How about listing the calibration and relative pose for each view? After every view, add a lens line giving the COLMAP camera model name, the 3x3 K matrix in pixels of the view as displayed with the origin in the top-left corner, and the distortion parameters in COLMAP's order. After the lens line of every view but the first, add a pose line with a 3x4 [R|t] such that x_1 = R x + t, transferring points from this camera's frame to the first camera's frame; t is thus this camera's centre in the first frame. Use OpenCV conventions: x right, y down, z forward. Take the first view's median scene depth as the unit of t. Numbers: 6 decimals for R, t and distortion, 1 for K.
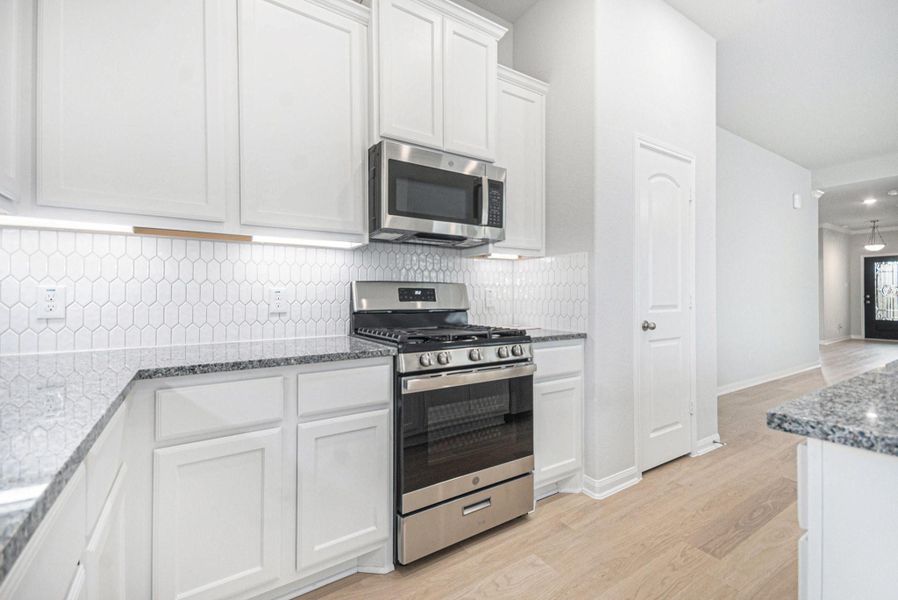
lens RADIAL K [[403.2, 0, 448.7], [0, 403.2, 296.6], [0, 0, 1]] dist [0.001748, 0.000265]
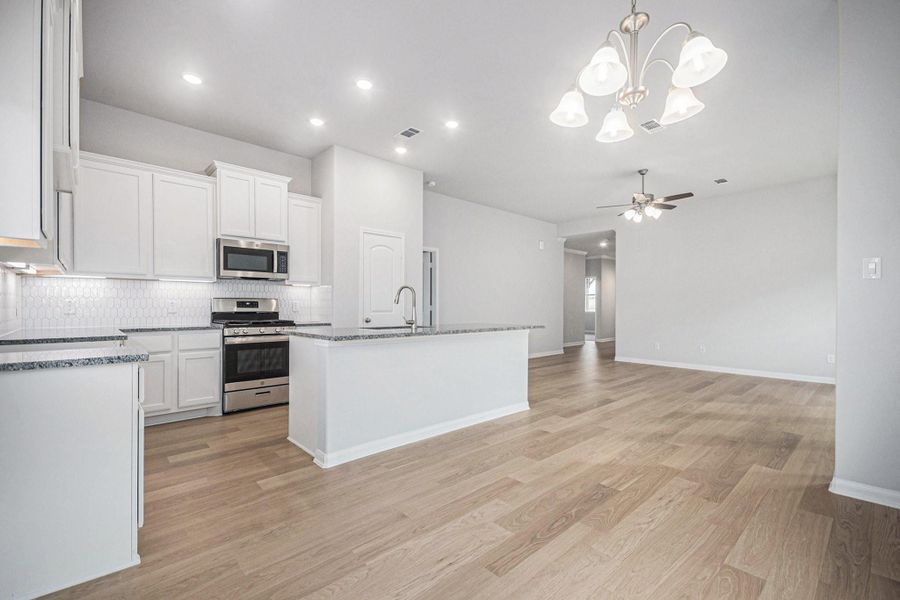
lens RADIAL K [[408.5, 0, 444.2], [0, 408.5, 308.4], [0, 0, 1]] dist [-0.001357, 0.000116]
pose [[0.987251, 0.002083, 0.159157, 0.725338], [-0.003235, 0.999970, 0.006979, -0.001947], [-0.159138, -0.007405, 0.987229, -1.512827]]
